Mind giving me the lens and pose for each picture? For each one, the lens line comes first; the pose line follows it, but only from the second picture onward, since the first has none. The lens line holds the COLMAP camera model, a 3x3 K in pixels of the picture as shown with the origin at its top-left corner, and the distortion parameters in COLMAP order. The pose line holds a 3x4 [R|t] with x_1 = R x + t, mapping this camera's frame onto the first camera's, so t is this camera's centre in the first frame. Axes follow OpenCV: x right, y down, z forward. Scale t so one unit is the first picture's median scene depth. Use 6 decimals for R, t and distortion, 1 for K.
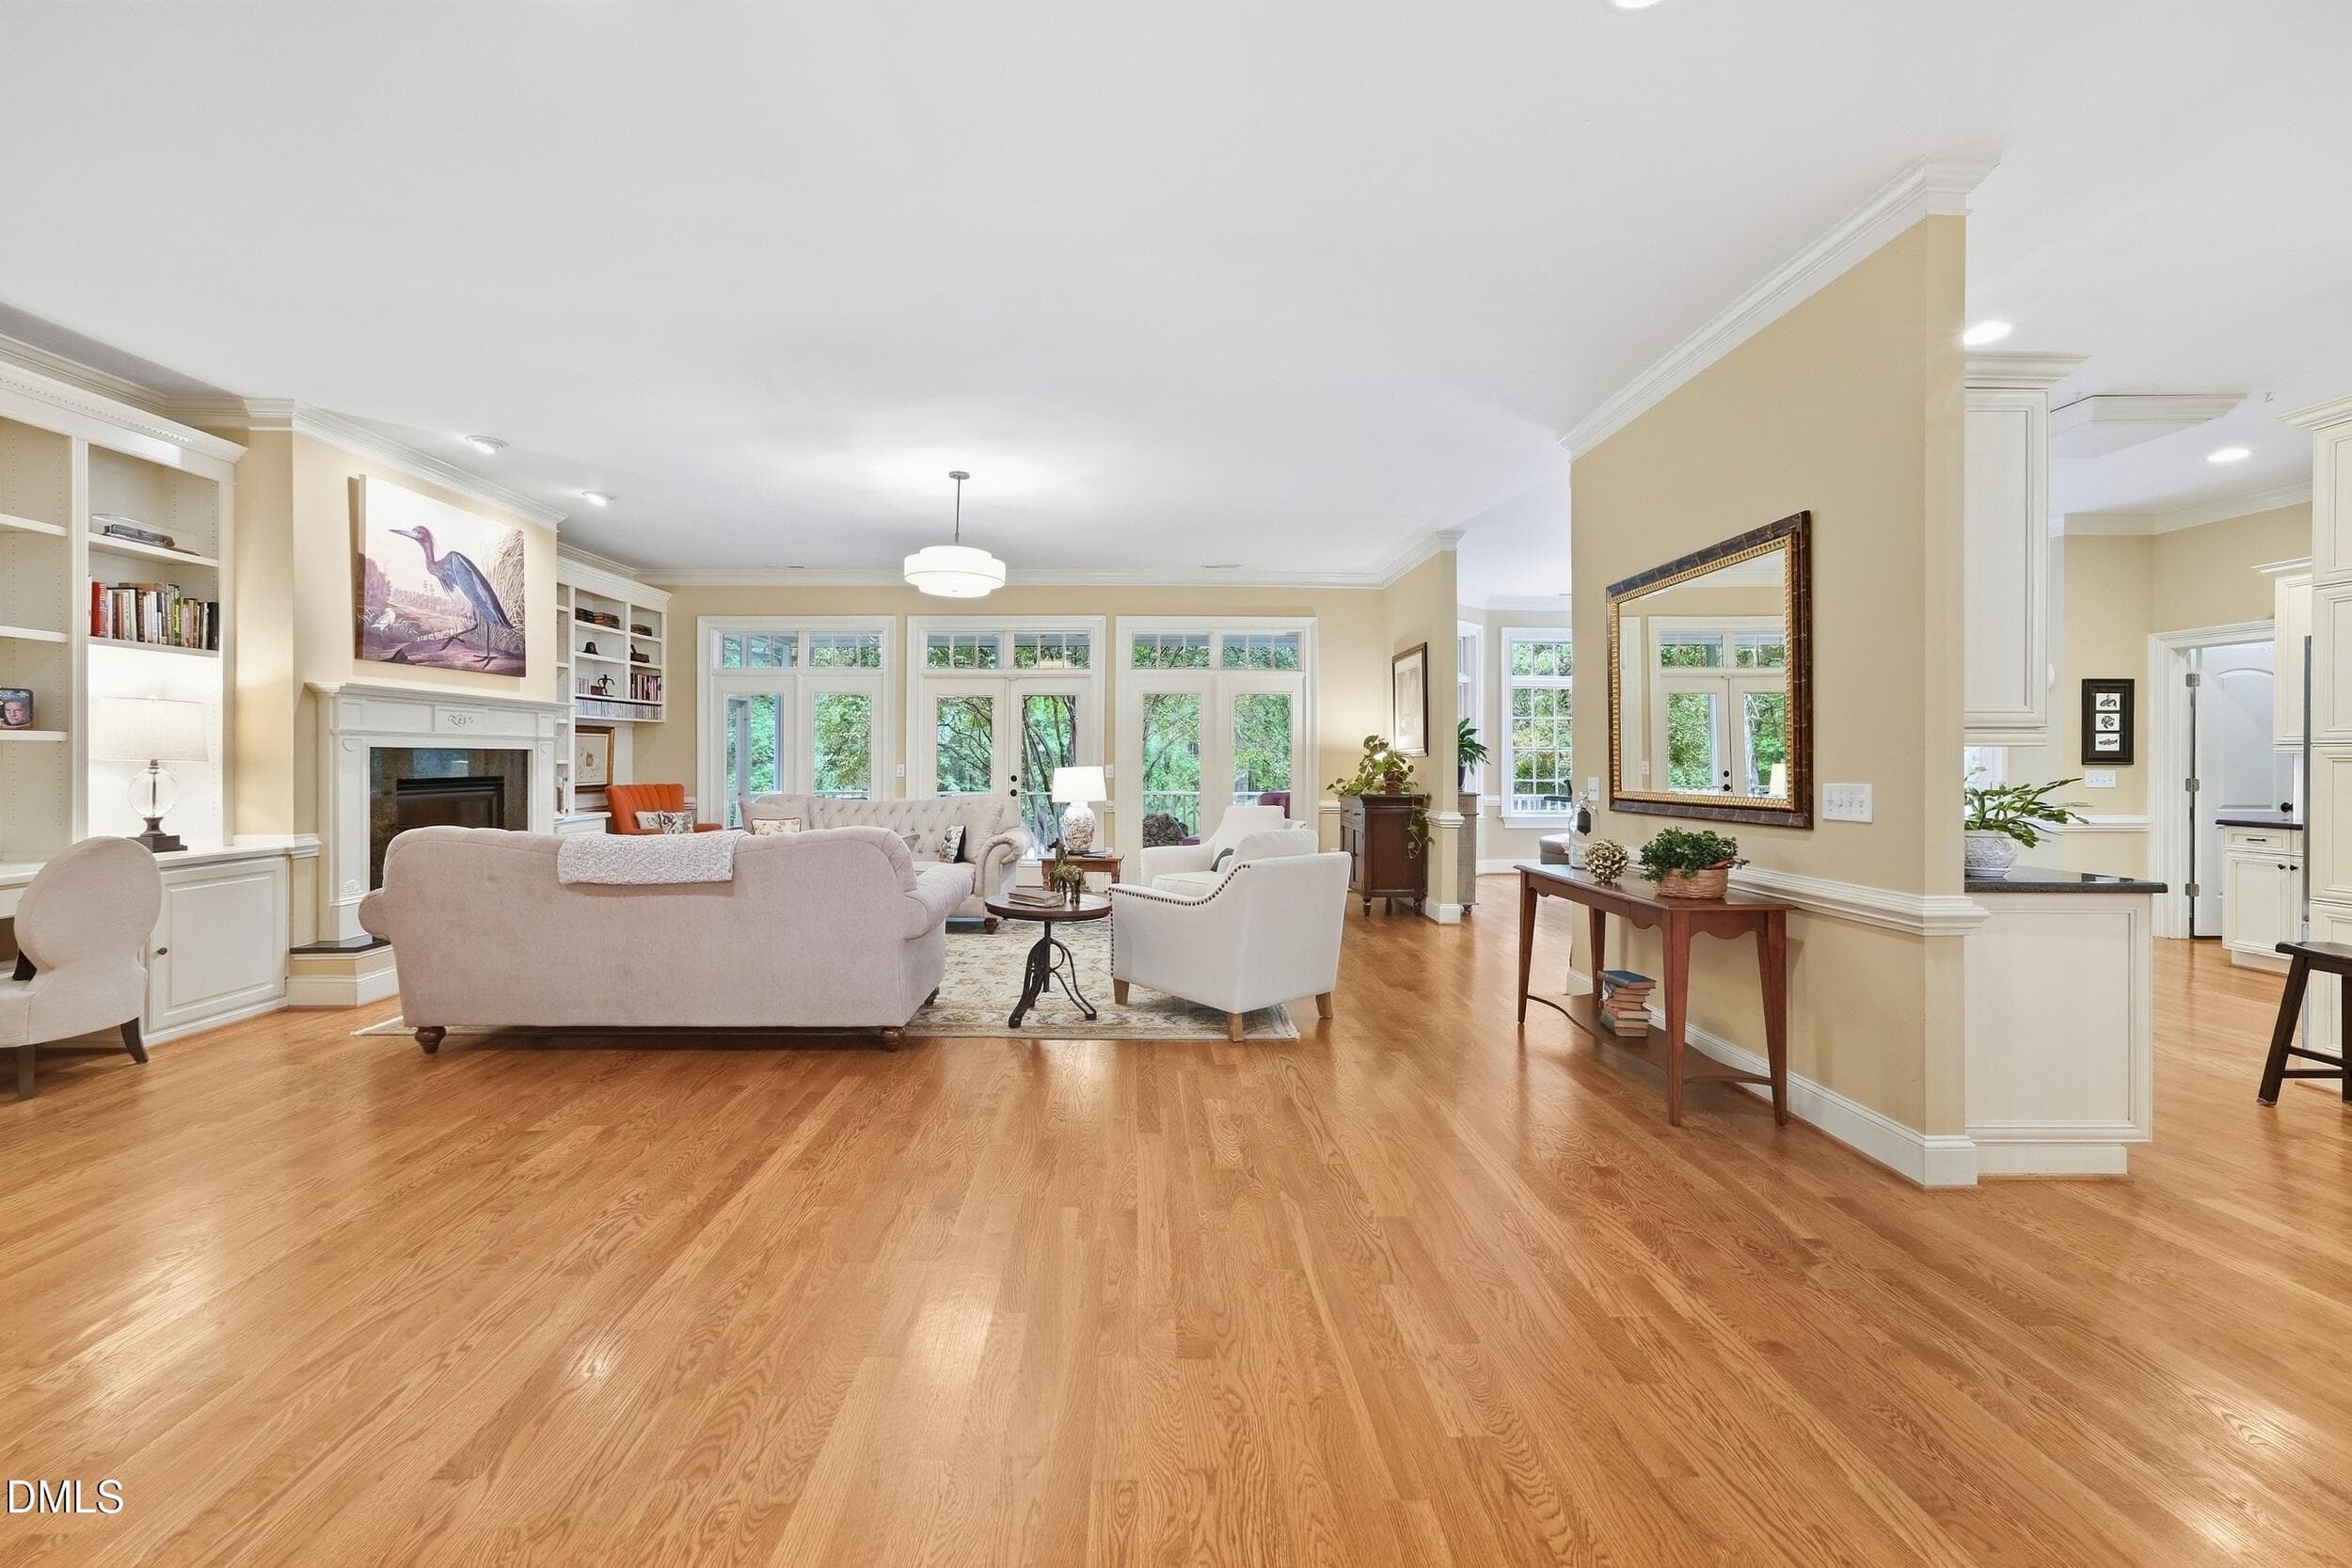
lens RADIAL K [[970.2, 0, 1154.6], [0, 970.2, 770.3], [0, 0, 1]] dist [-0.012422, 0.000357]
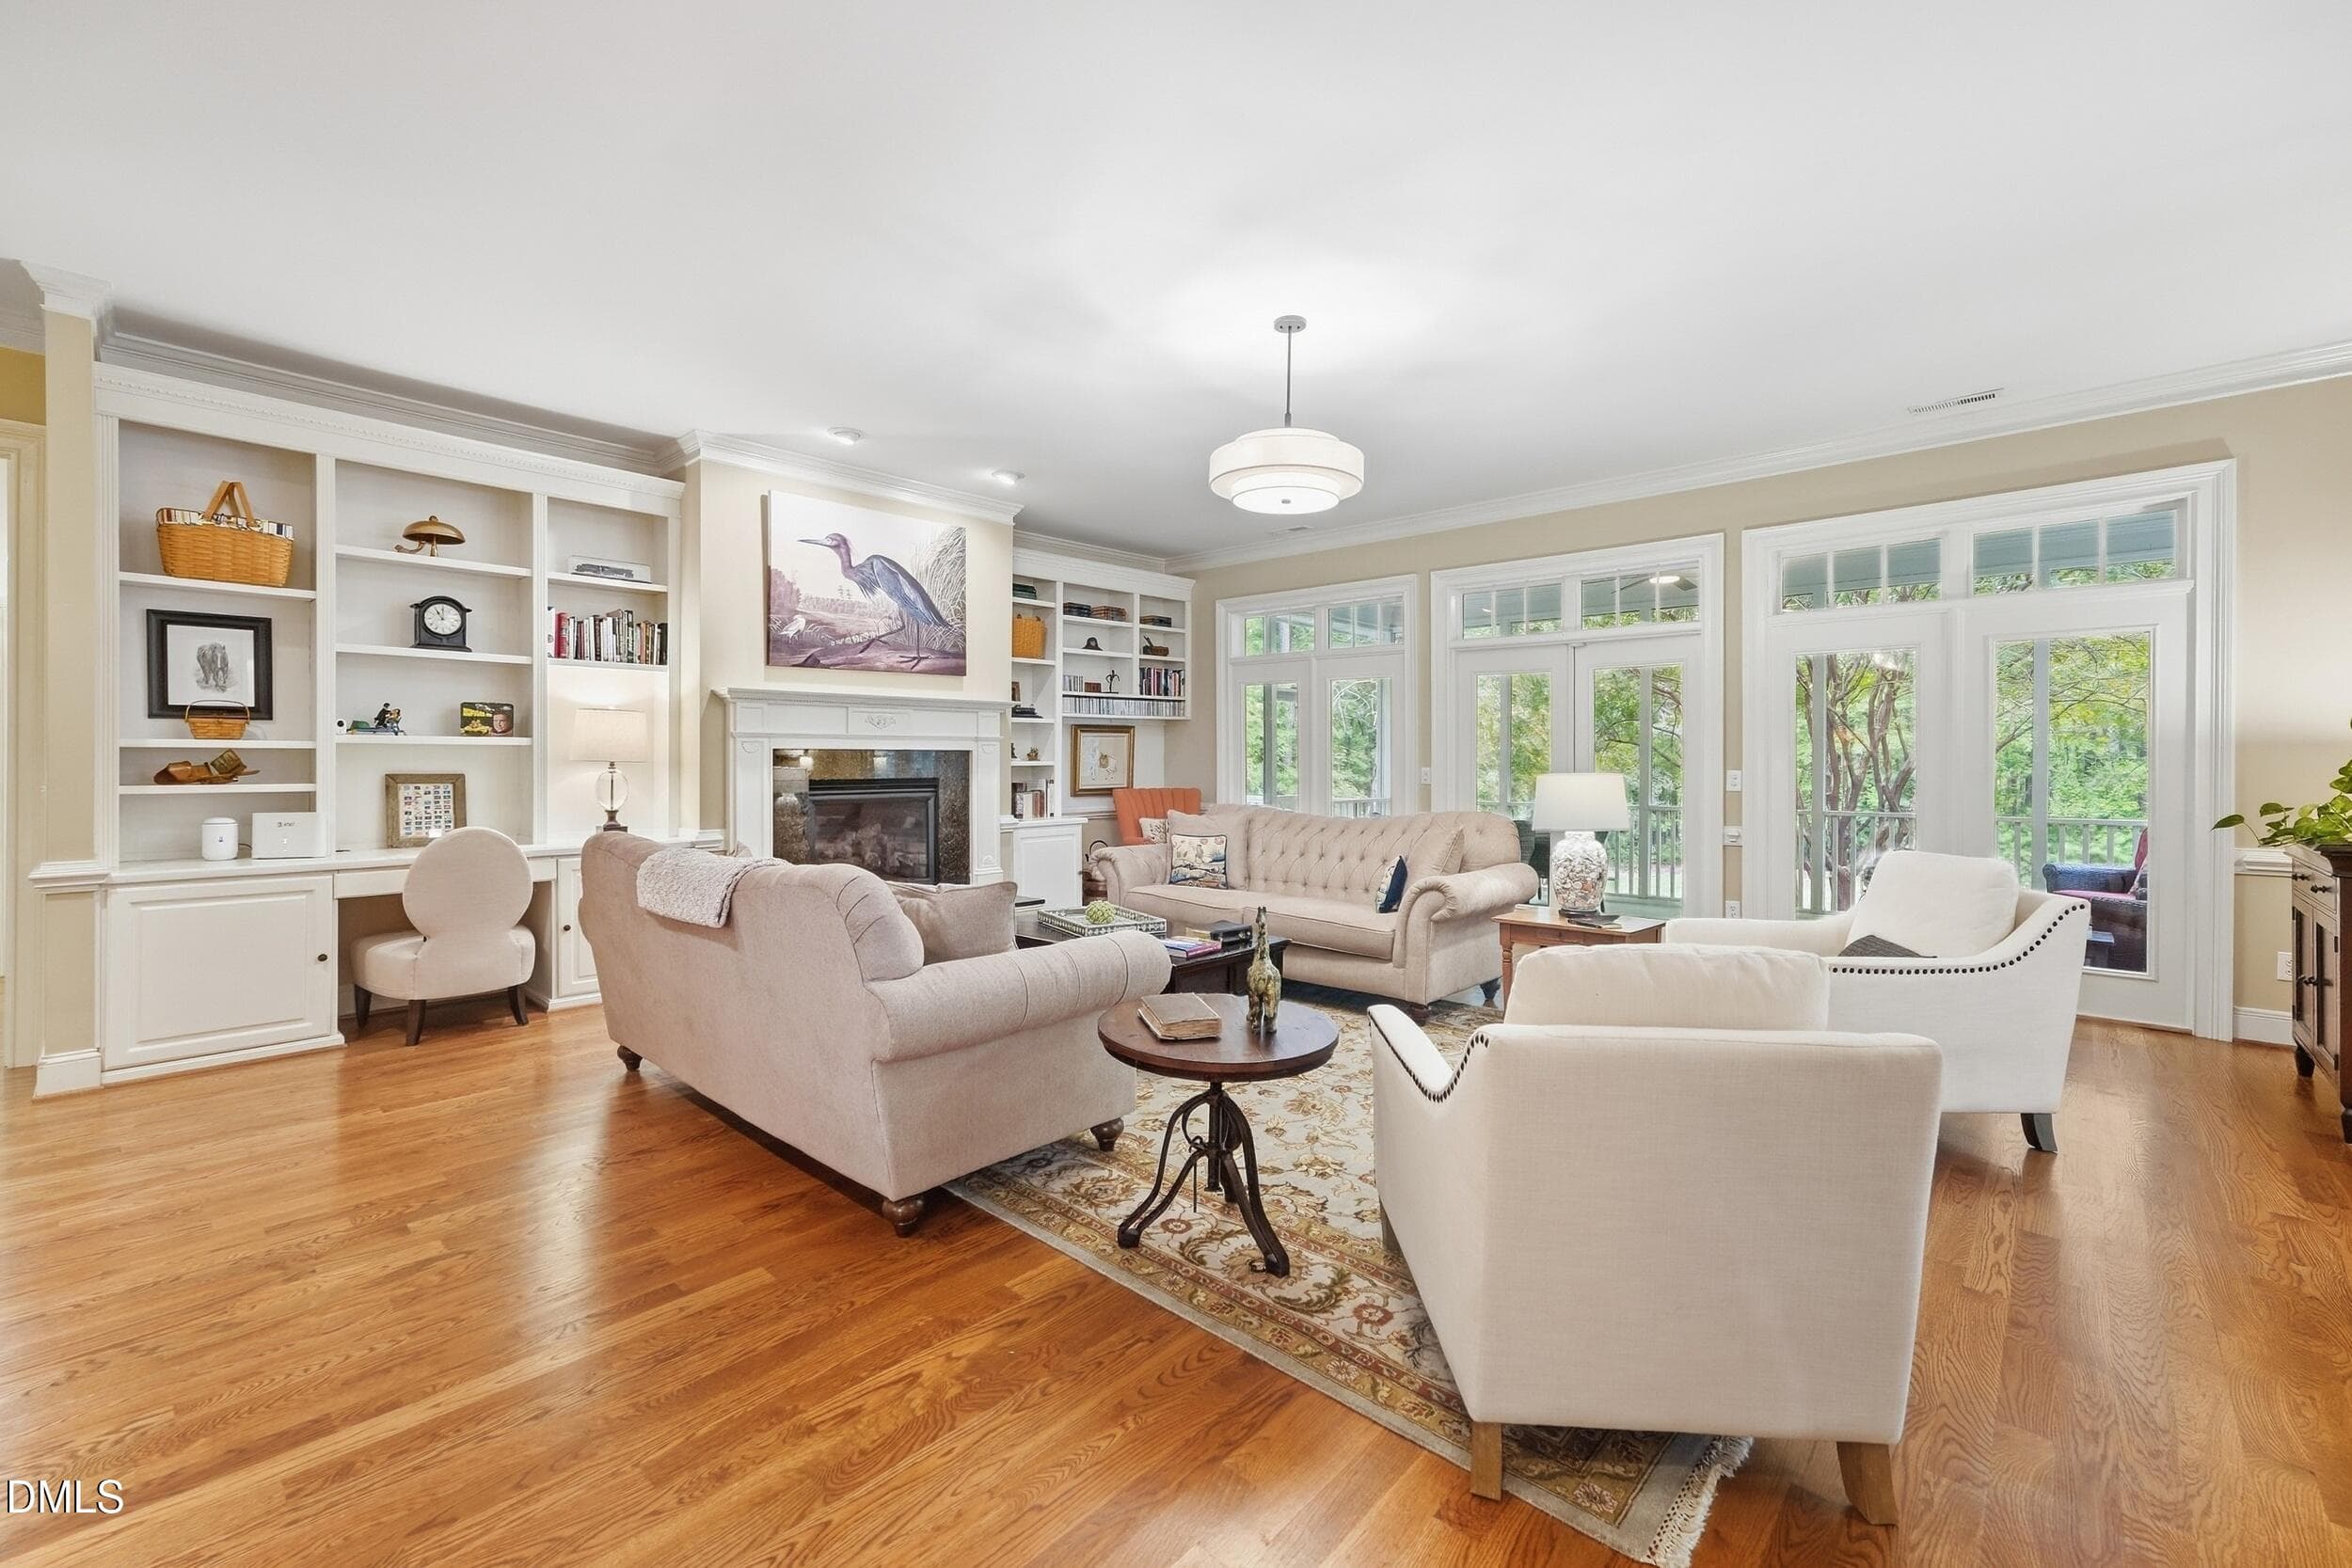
lens RADIAL K [[996.1, 0, 1116.9], [0, 996.1, 749.0], [0, 0, 1]] dist [-0.014051, 0.000159]
pose [[0.701301, -0.002723, -0.712860, 0.194275], [-0.010897, 0.999835, -0.014540, -0.011267], [0.712782, 0.017965, 0.701155, 0.458543]]
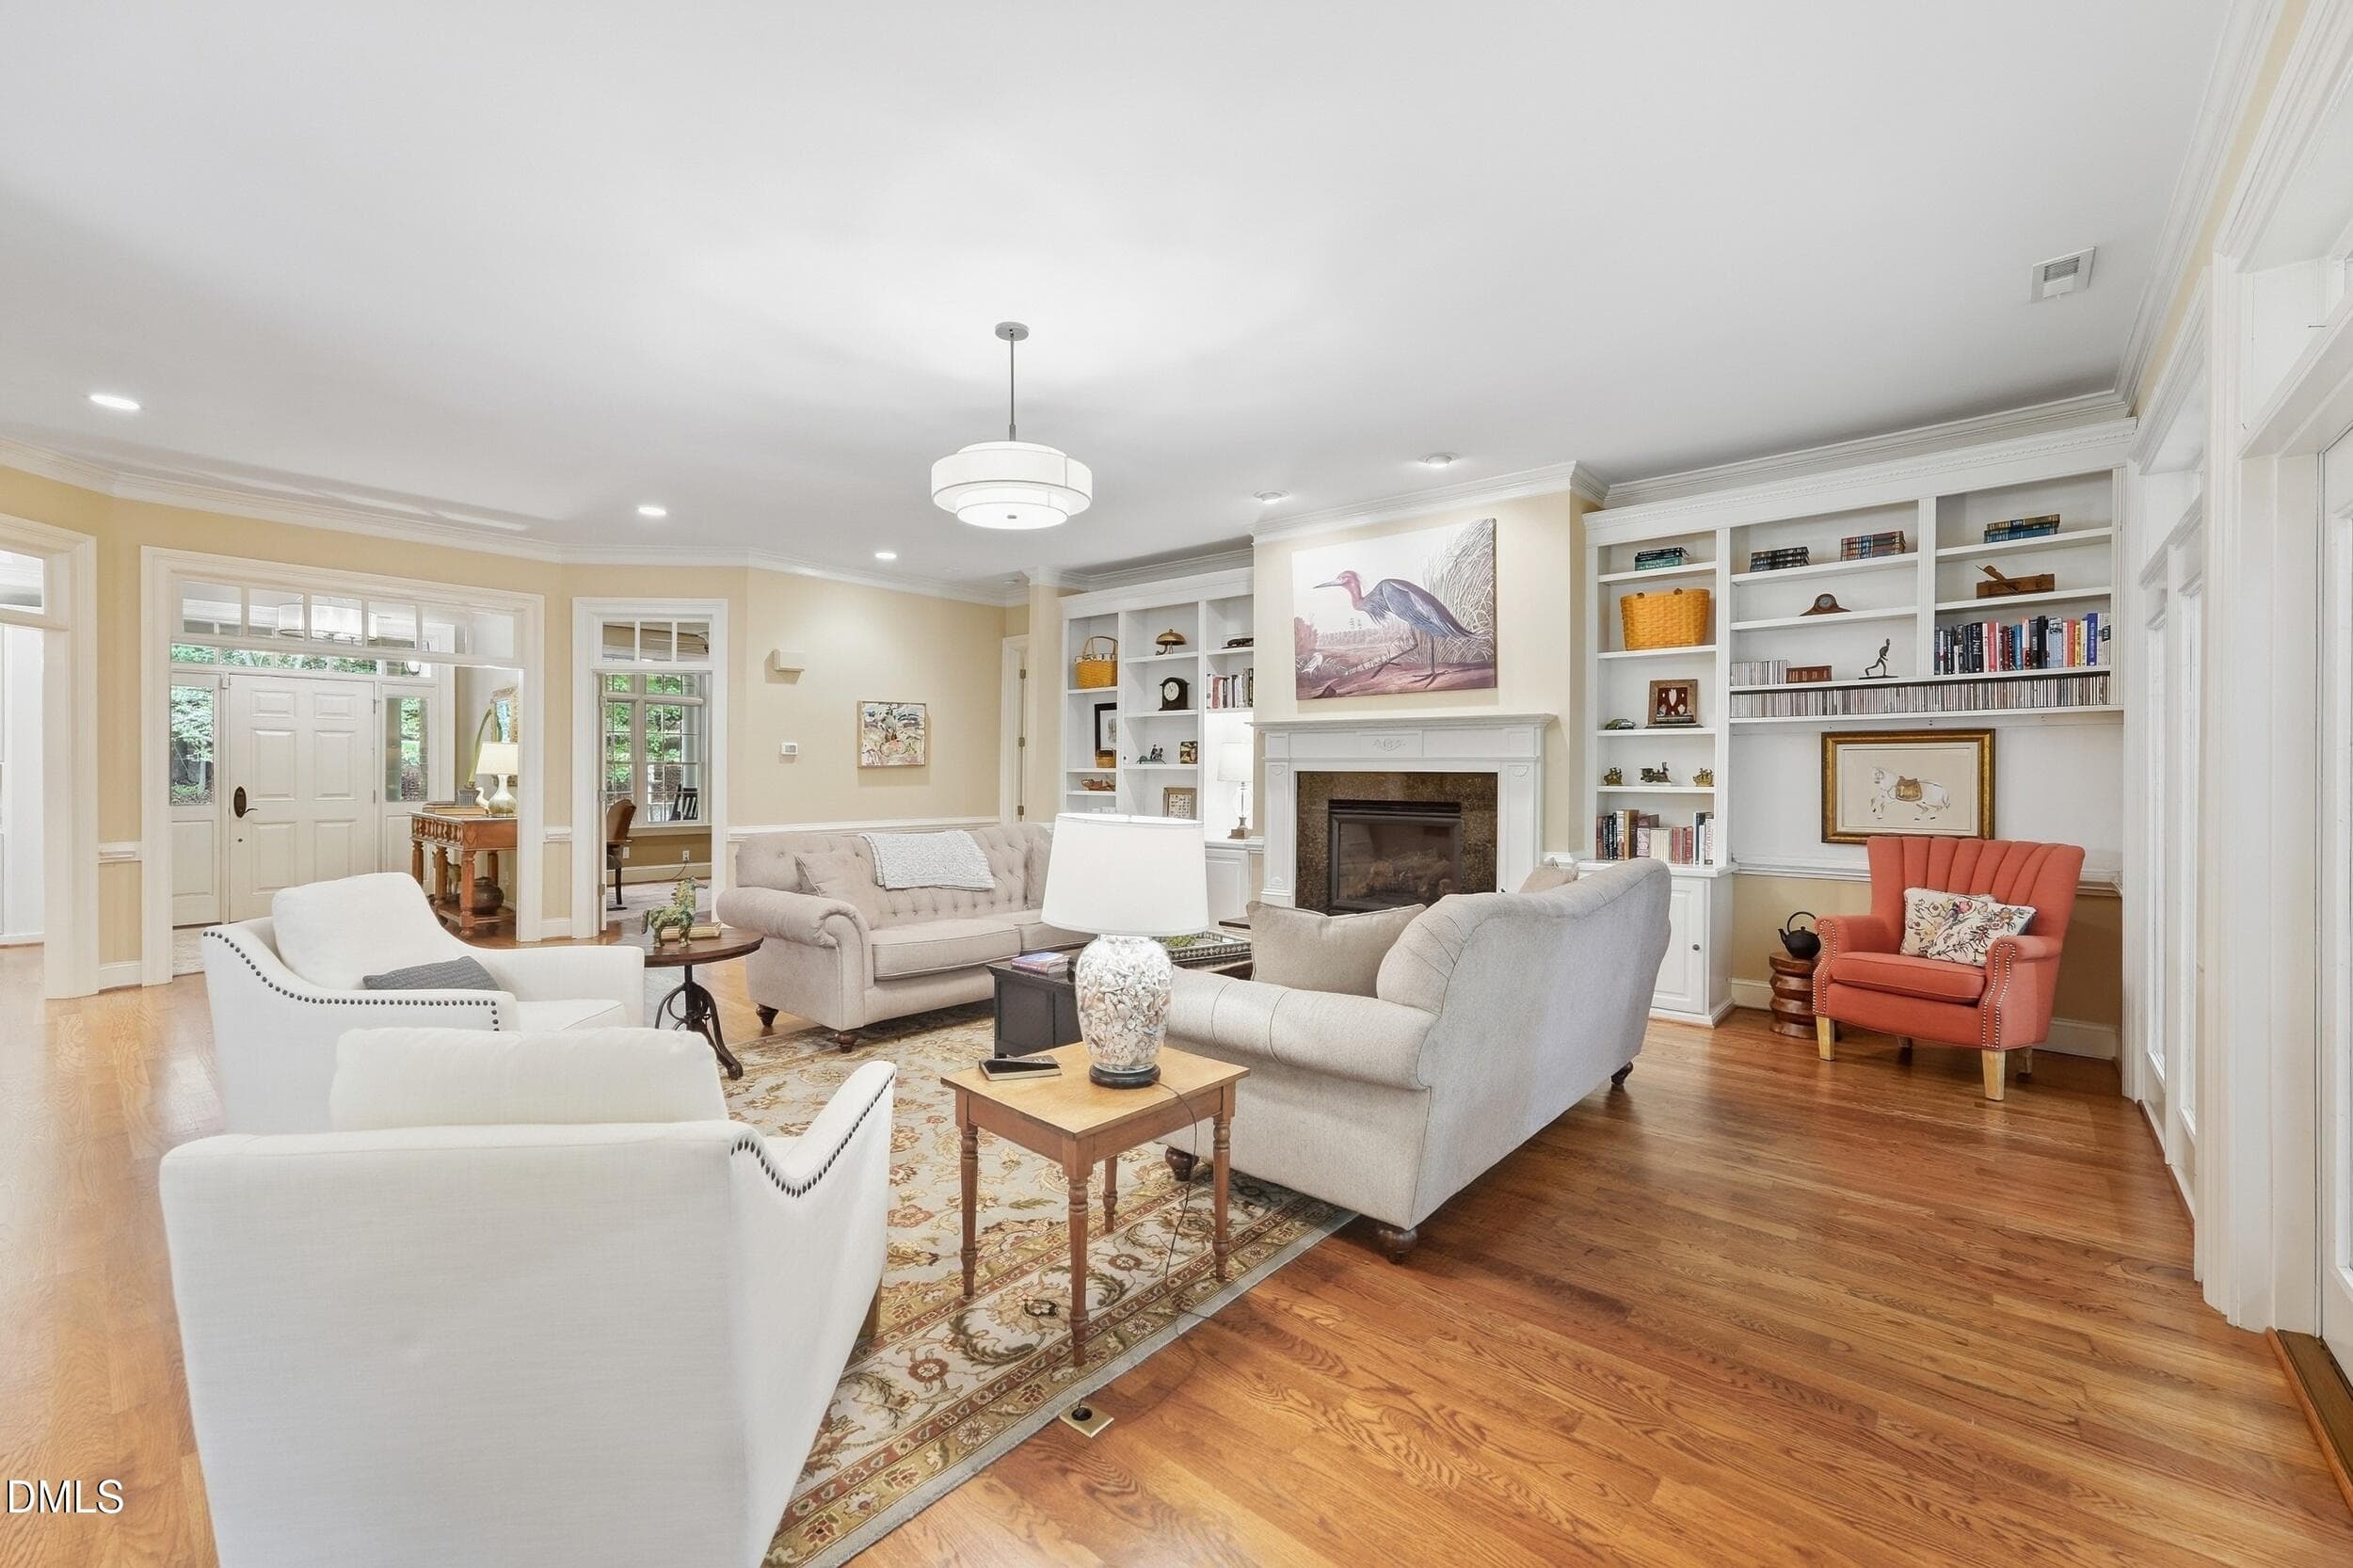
lens RADIAL K [[970.7, 0, 1155.1], [0, 970.7, 770.3], [0, 0, 1]] dist [-0.012422, 0.000357]
pose [[-0.658915, -0.000643, -0.752217, 0.213687], [-0.012904, 0.999862, 0.010449, -0.032025], [0.752106, 0.016592, -0.658833, 1.516568]]
